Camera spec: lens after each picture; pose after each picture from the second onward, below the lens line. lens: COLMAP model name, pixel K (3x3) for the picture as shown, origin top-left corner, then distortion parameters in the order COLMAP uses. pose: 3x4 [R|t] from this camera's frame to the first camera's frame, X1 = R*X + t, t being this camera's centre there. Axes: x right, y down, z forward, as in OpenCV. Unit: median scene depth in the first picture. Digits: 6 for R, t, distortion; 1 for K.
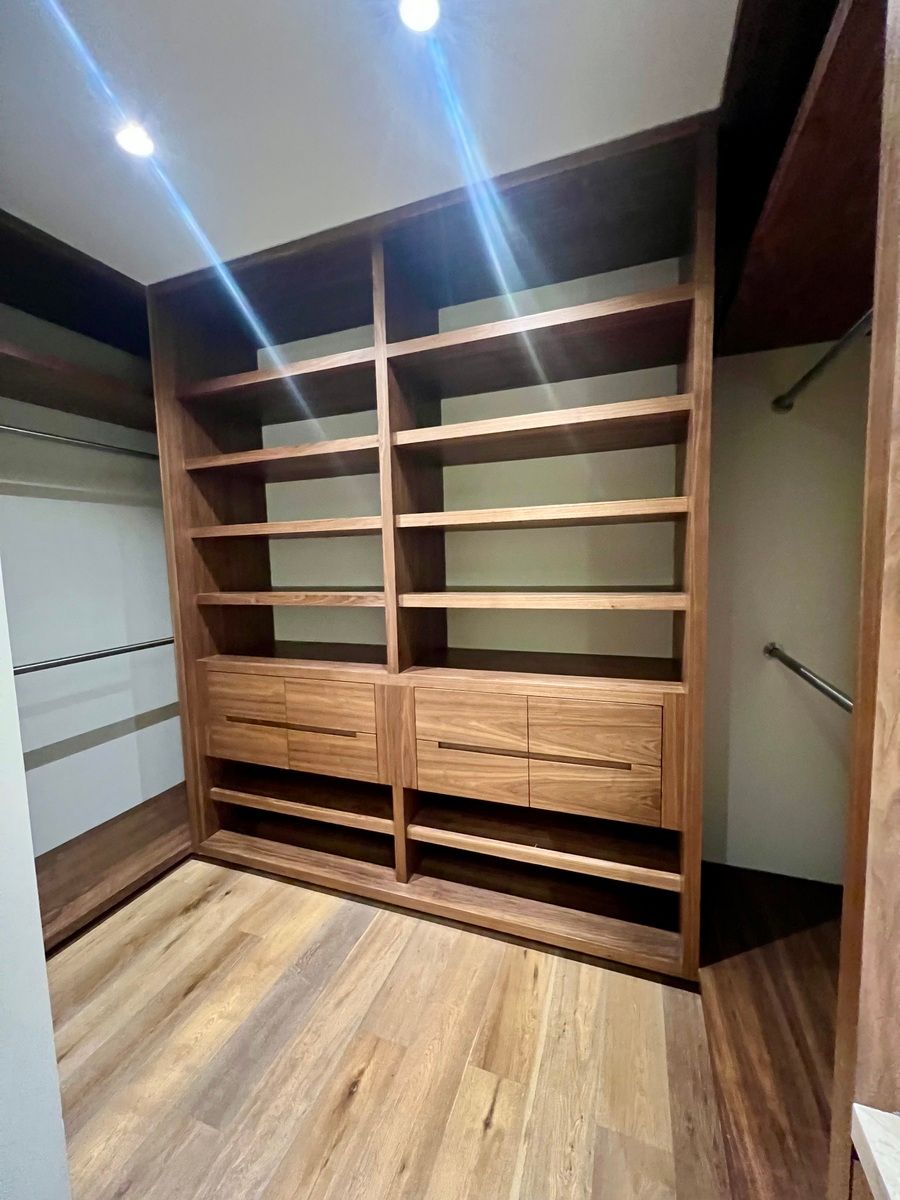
lens RADIAL K [[480.7, 0, 450.4], [0, 480.7, 599.4], [0, 0, 1]] dist [0.000199, 0.000226]
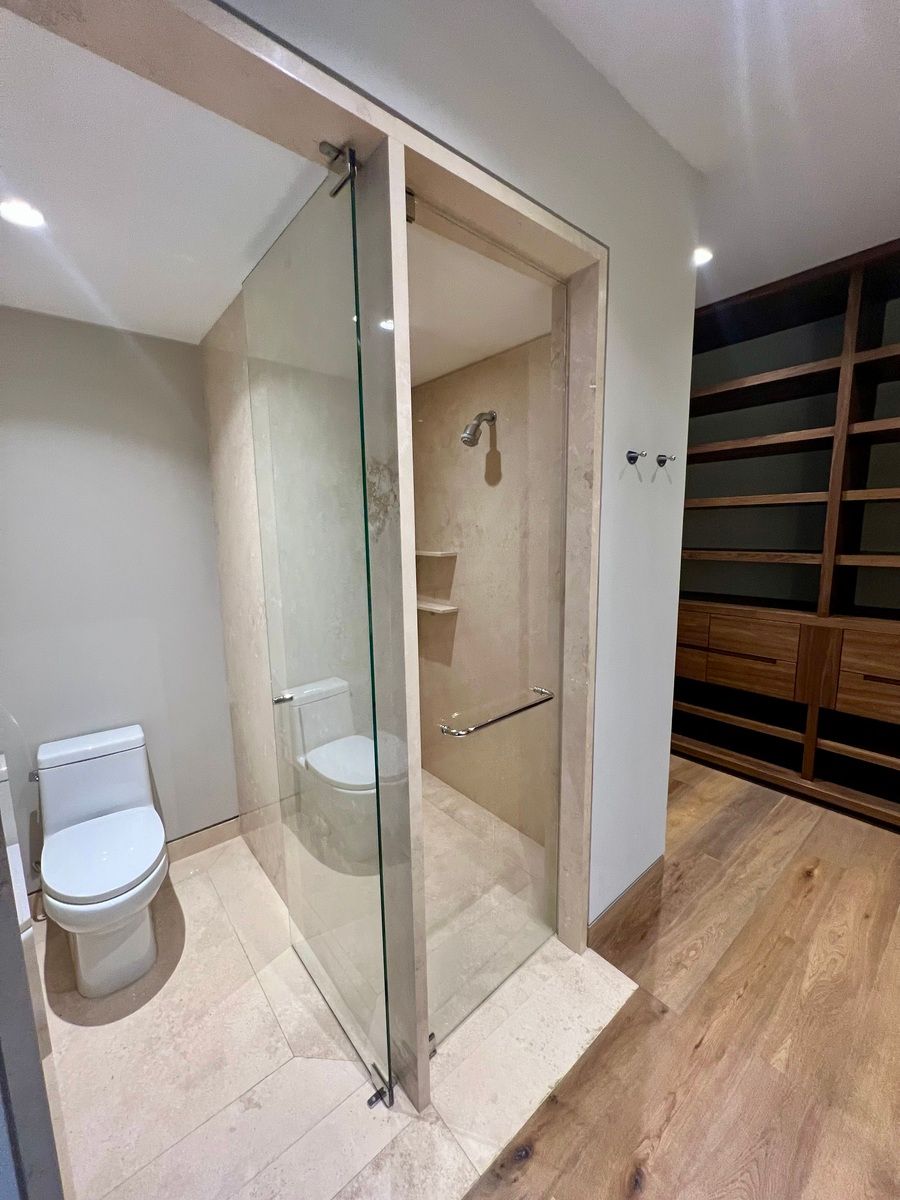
lens RADIAL K [[480.7, 0, 452.2], [0, 480.7, 600.1], [0, 0, 1]] dist [0.000199, 0.000226]
pose [[0.872033, 0.085087, -0.481994, -0.360377], [-0.052950, 0.995394, 0.079920, 0.058641], [0.486574, -0.044171, 0.872522, -0.579959]]
